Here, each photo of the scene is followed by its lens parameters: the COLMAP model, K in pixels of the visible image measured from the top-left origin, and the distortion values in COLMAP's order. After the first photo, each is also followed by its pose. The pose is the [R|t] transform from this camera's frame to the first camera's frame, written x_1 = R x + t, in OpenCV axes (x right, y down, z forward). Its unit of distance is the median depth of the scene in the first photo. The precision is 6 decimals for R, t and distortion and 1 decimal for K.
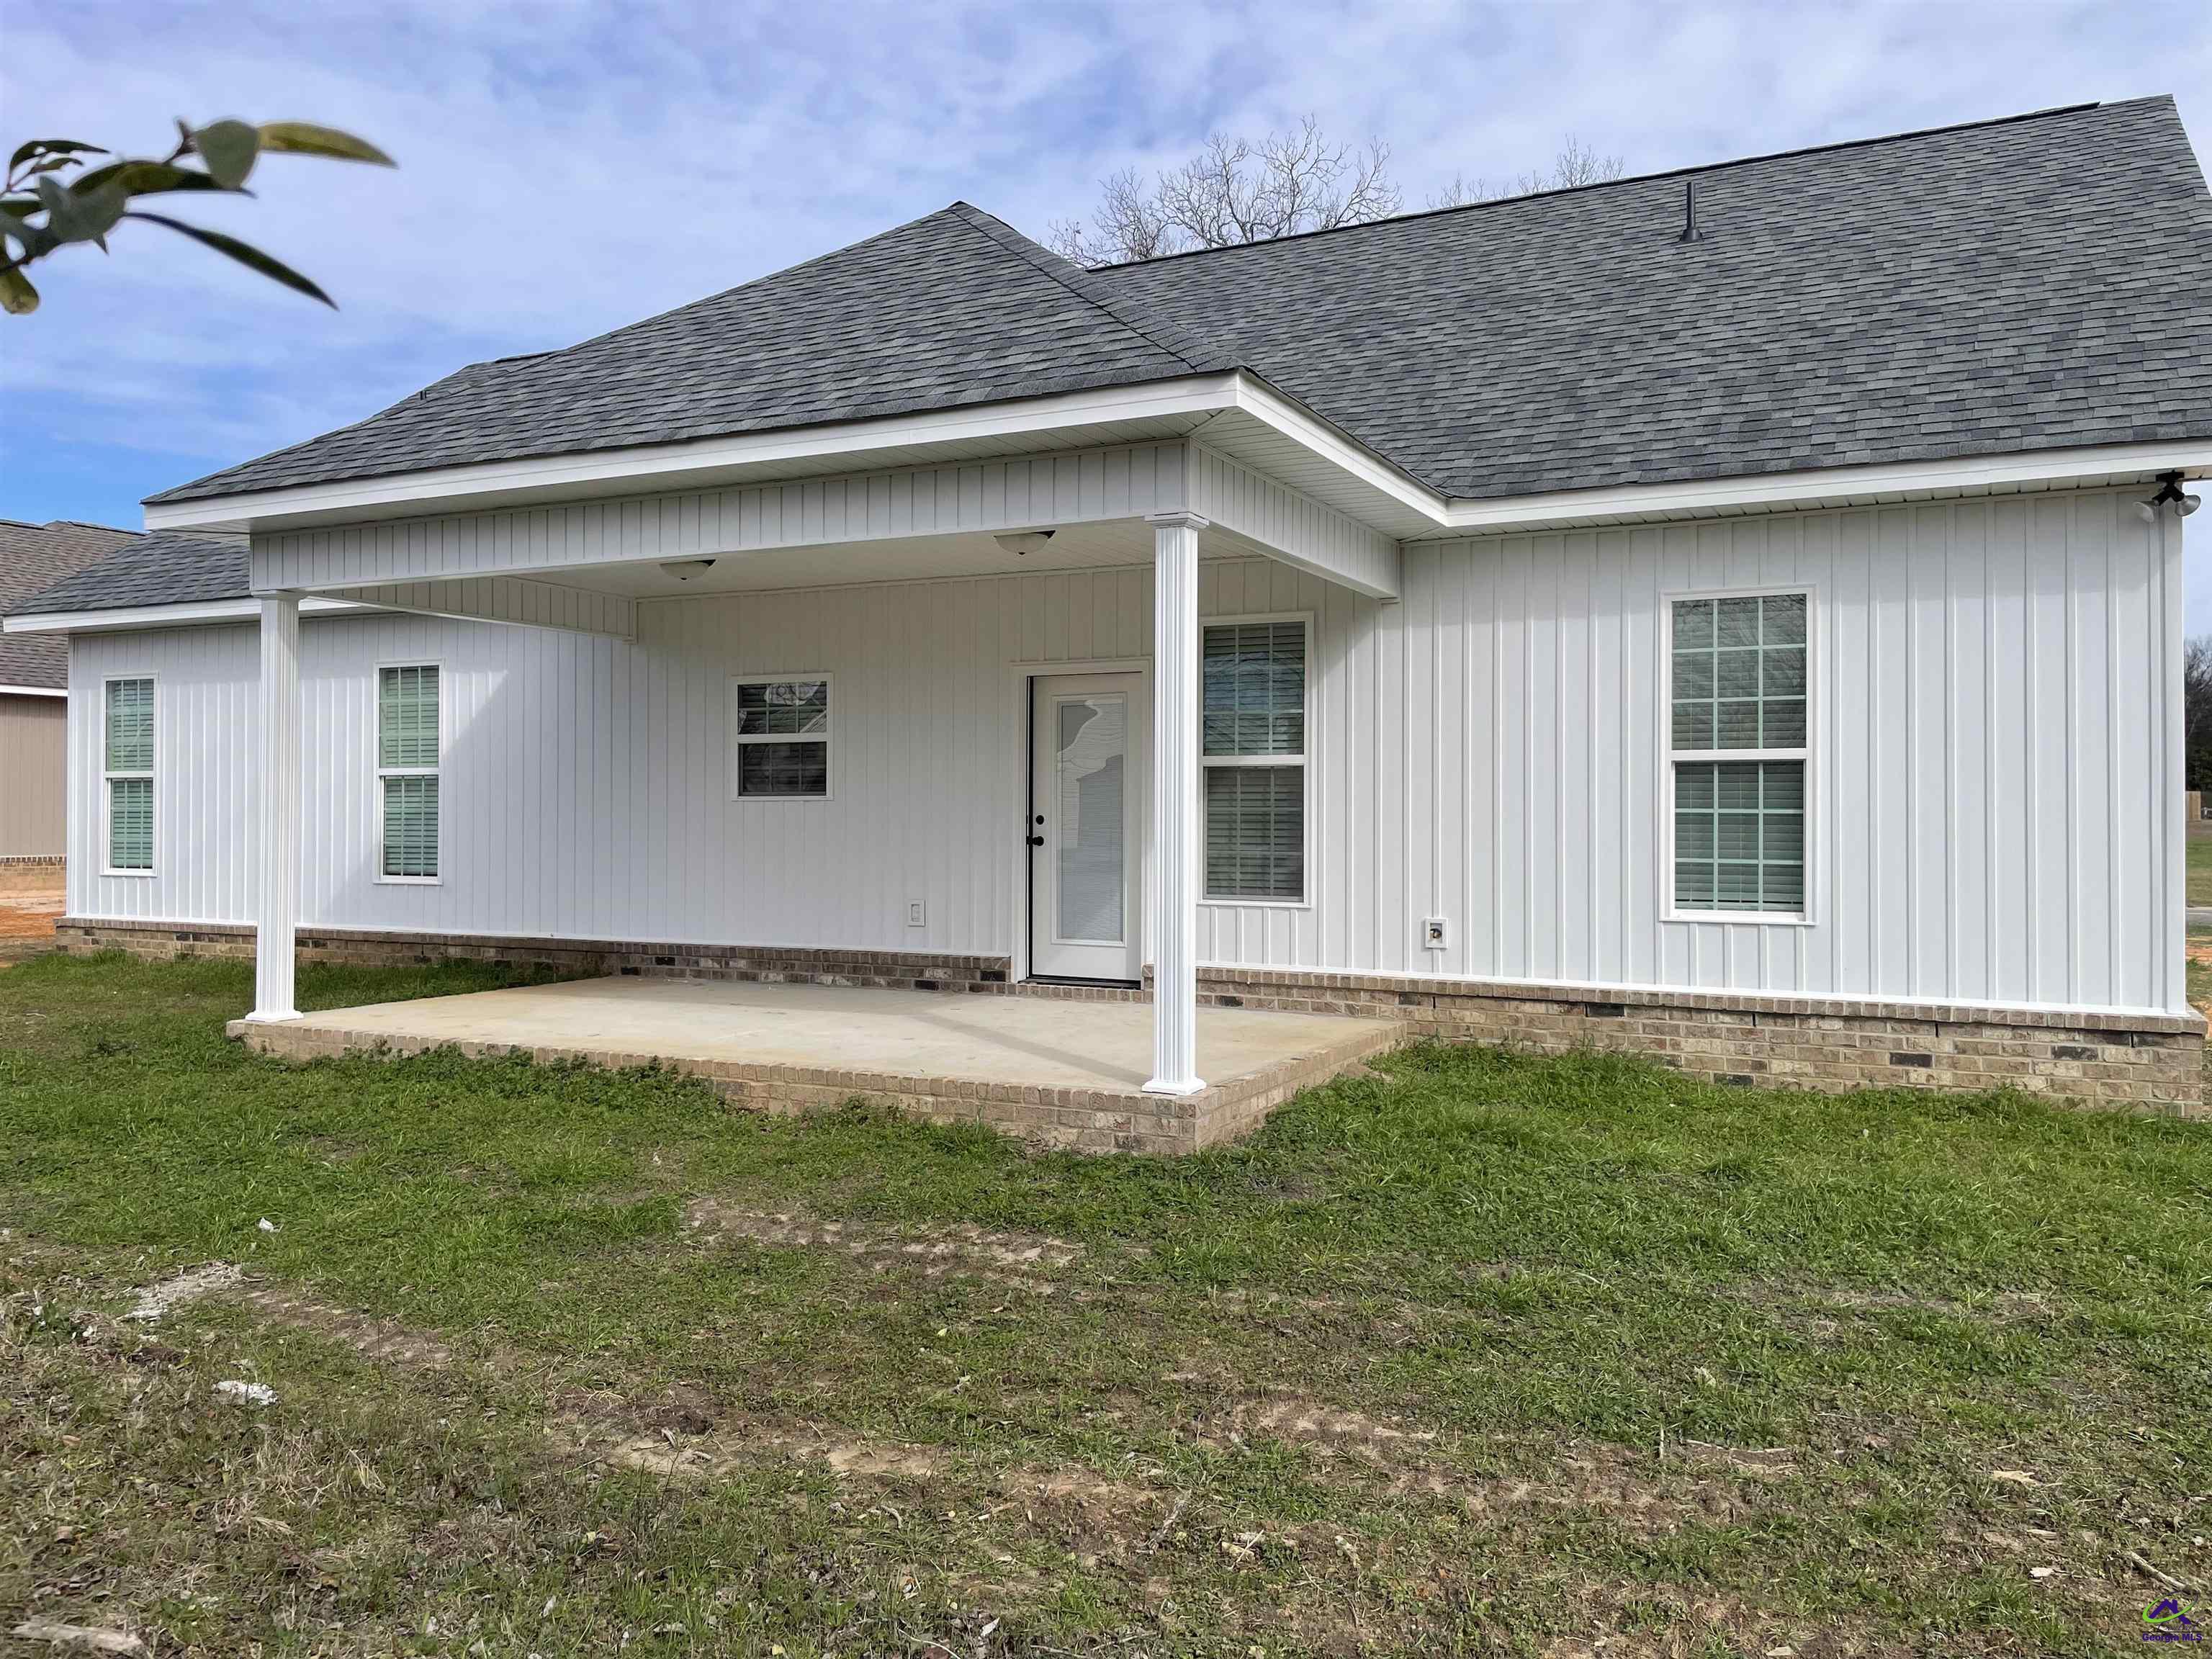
lens RADIAL K [[1671.6, 0, 1092.3], [0, 1671.6, 821.6], [0, 0, 1]] dist [0.088014, -0.115772]
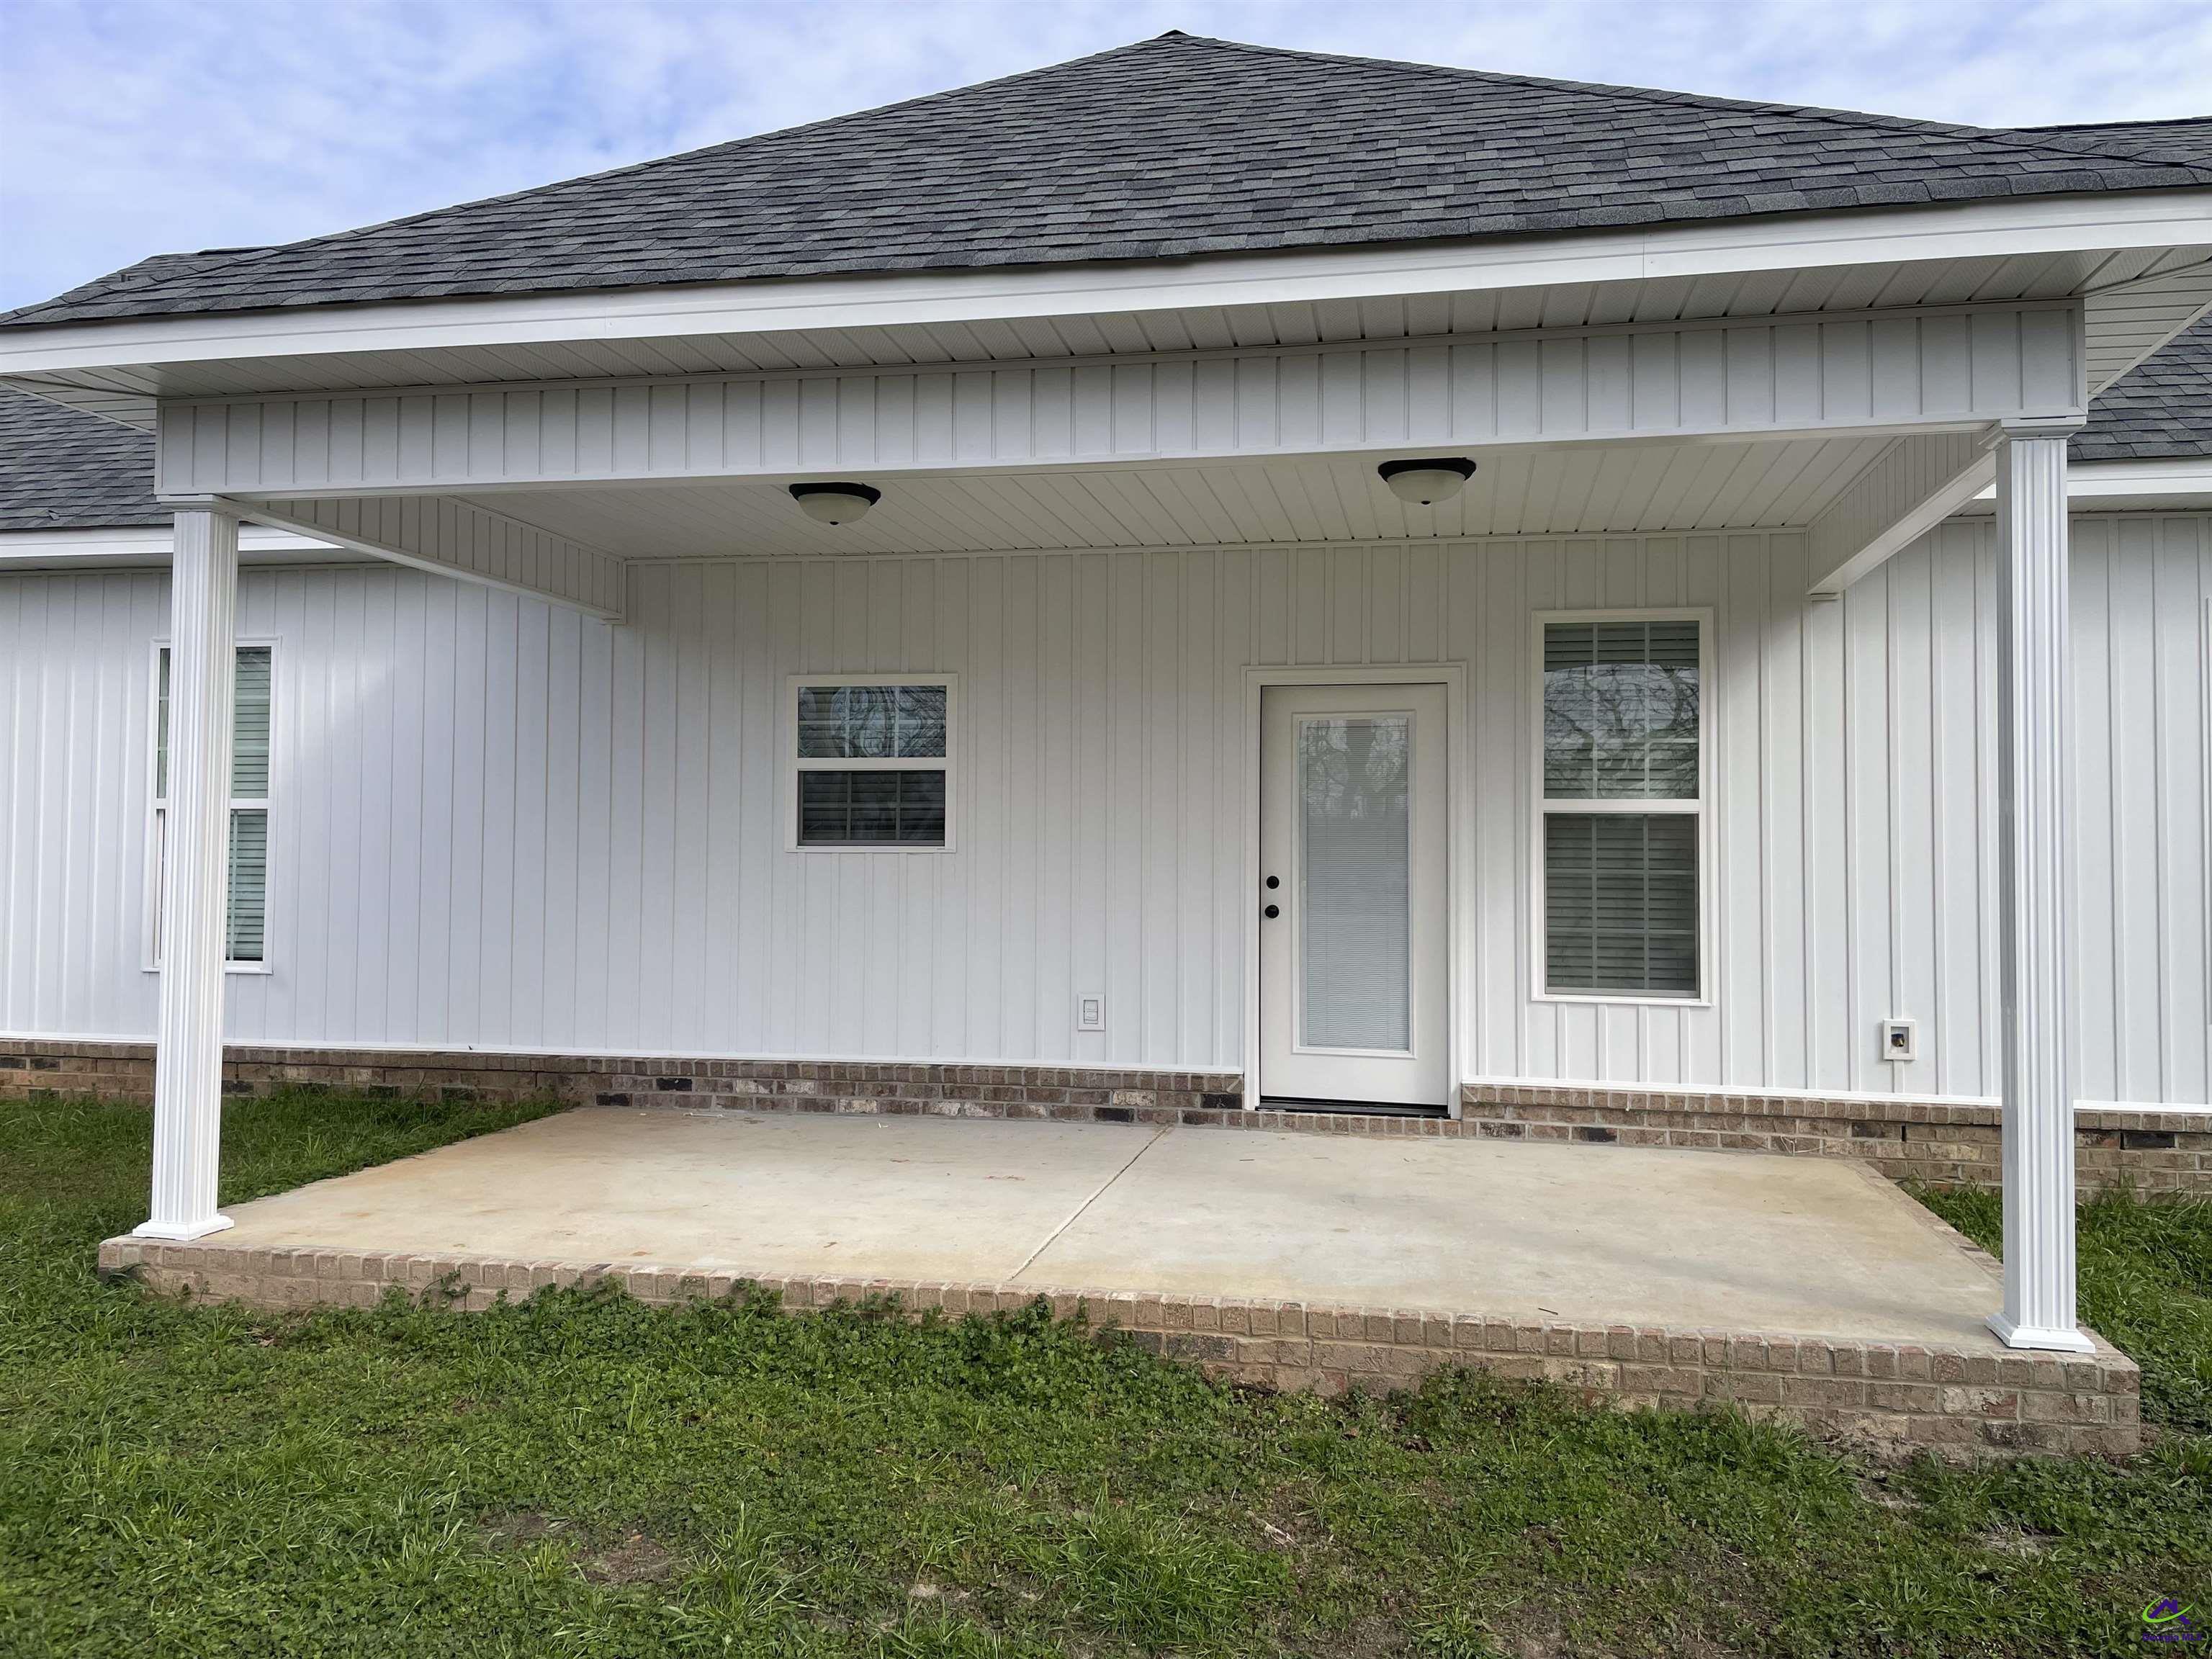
lens RADIAL K [[1671.6, 0, 1111.7], [0, 1671.6, 811.9], [0, 0, 1]] dist [0.088014, -0.115772]
pose [[0.964929, 0.013143, 0.262183, -0.295086], [-0.004545, 0.999433, -0.033372, -0.007360], [-0.262473, 0.031010, 0.964441, 0.316985]]
